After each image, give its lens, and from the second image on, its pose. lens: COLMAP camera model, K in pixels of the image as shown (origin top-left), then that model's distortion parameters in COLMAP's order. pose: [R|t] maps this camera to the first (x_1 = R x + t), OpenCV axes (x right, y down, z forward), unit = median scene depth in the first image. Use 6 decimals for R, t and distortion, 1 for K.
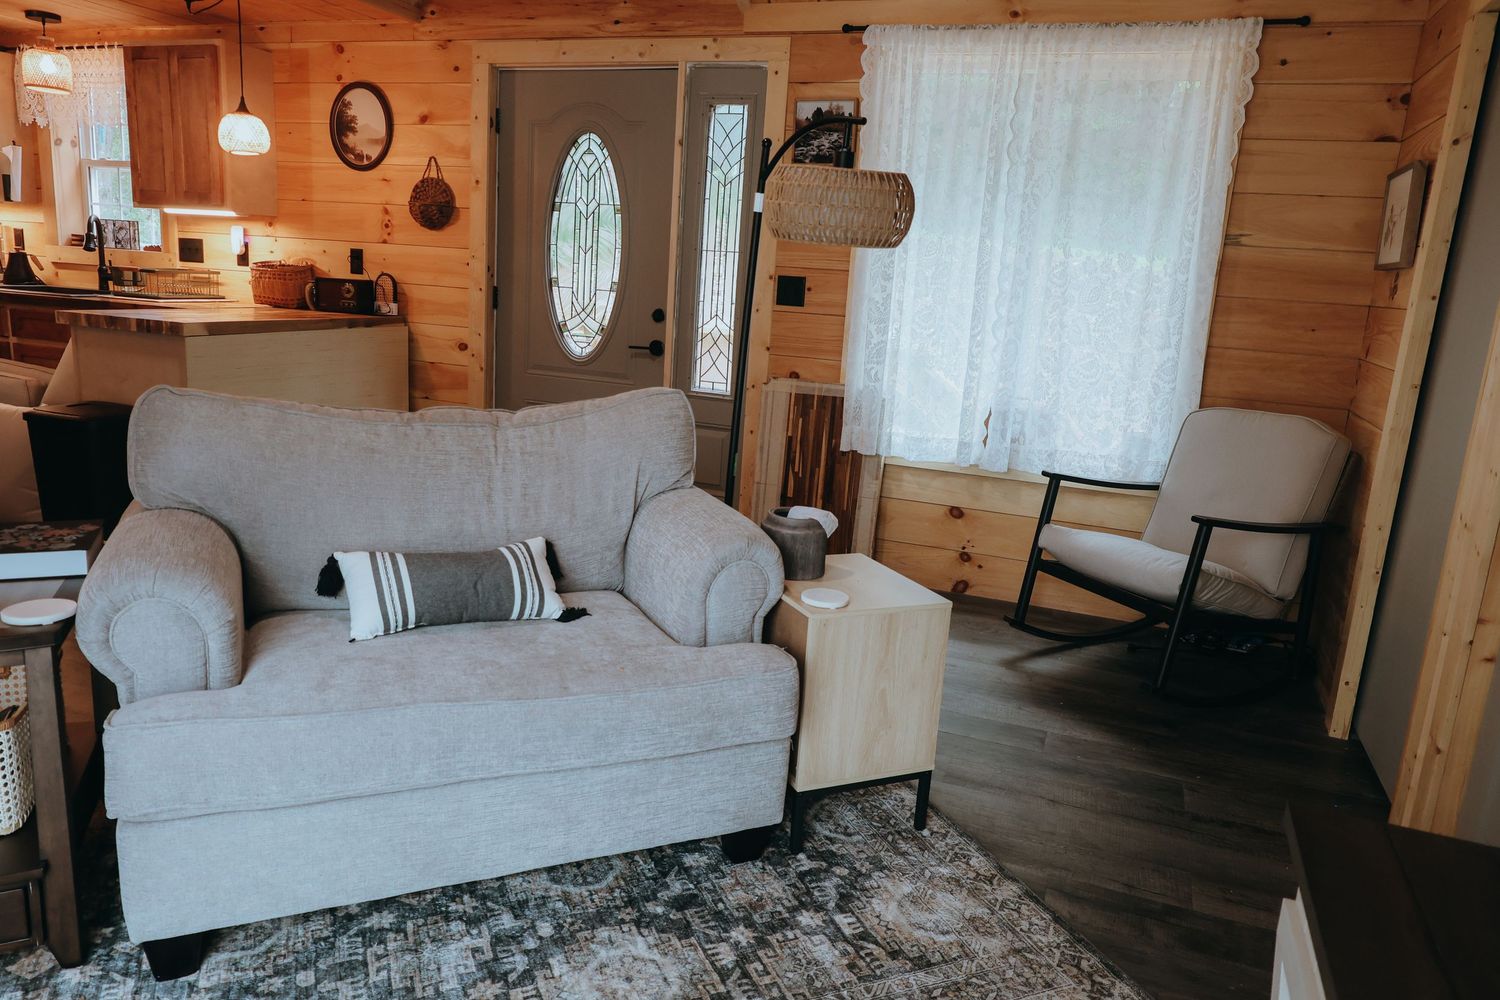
lens RADIAL K [[1039.1, 0, 741.3], [0, 1039.1, 502.0], [0, 0, 1]] dist [-0.006640, 0.002853]
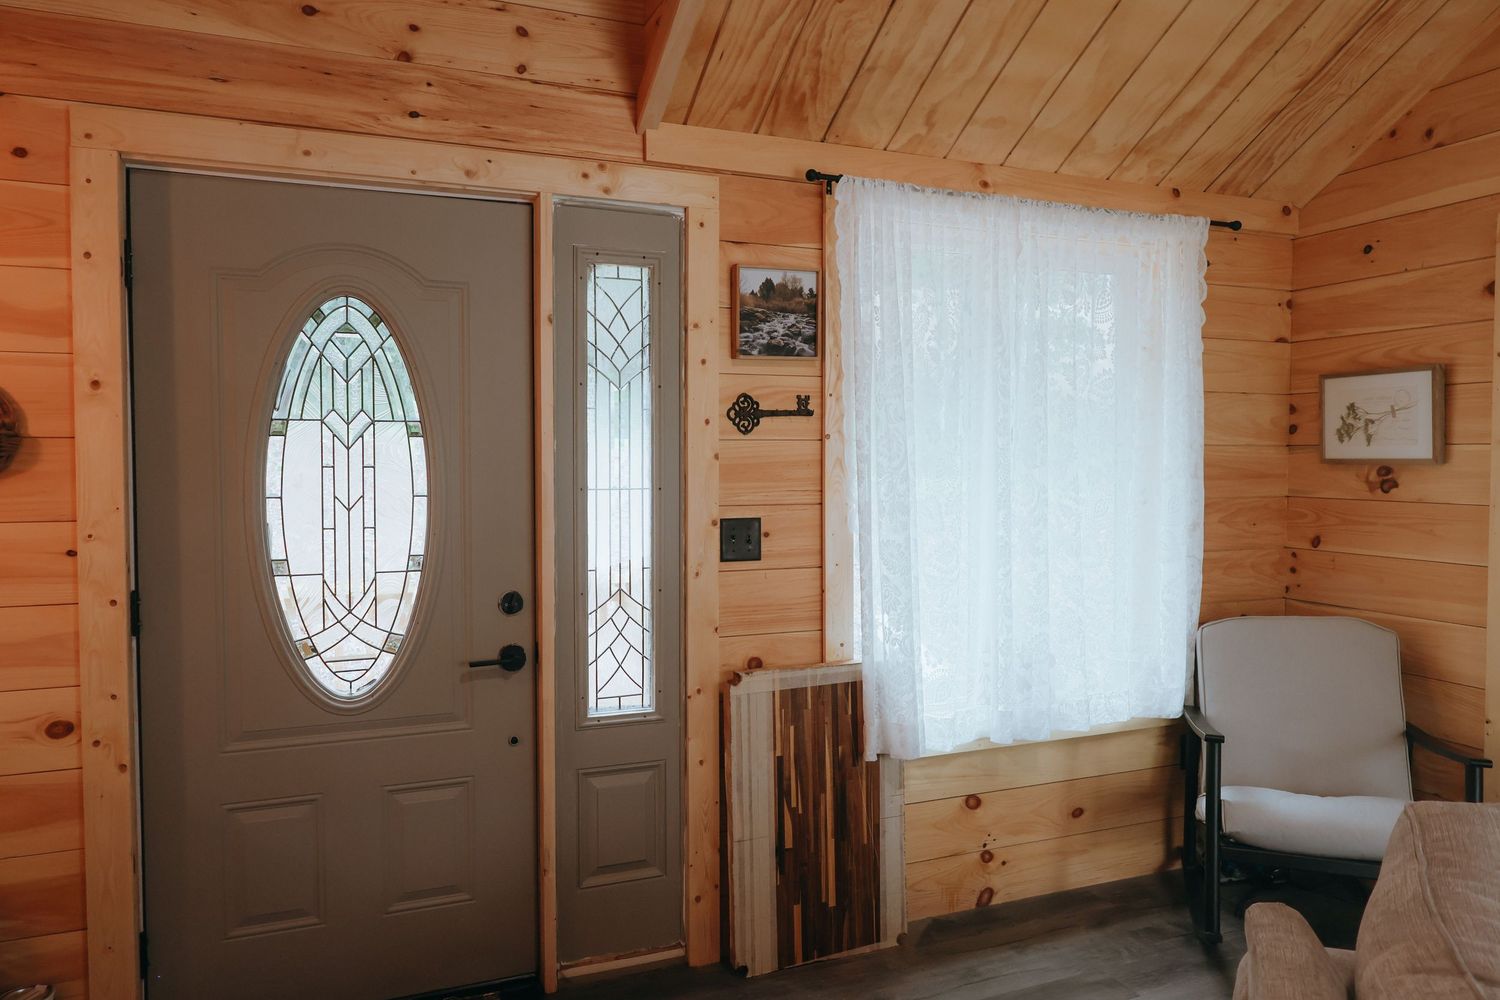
lens RADIAL K [[1039.1, 0, 747.2], [0, 1039.1, 497.8], [0, 0, 1]] dist [-0.006640, 0.002853]
pose [[0.721986, -0.089164, 0.686138, -0.390586], [0.196992, 0.977110, -0.080309, -0.168956], [-0.663272, 0.193146, 0.723025, 0.492368]]
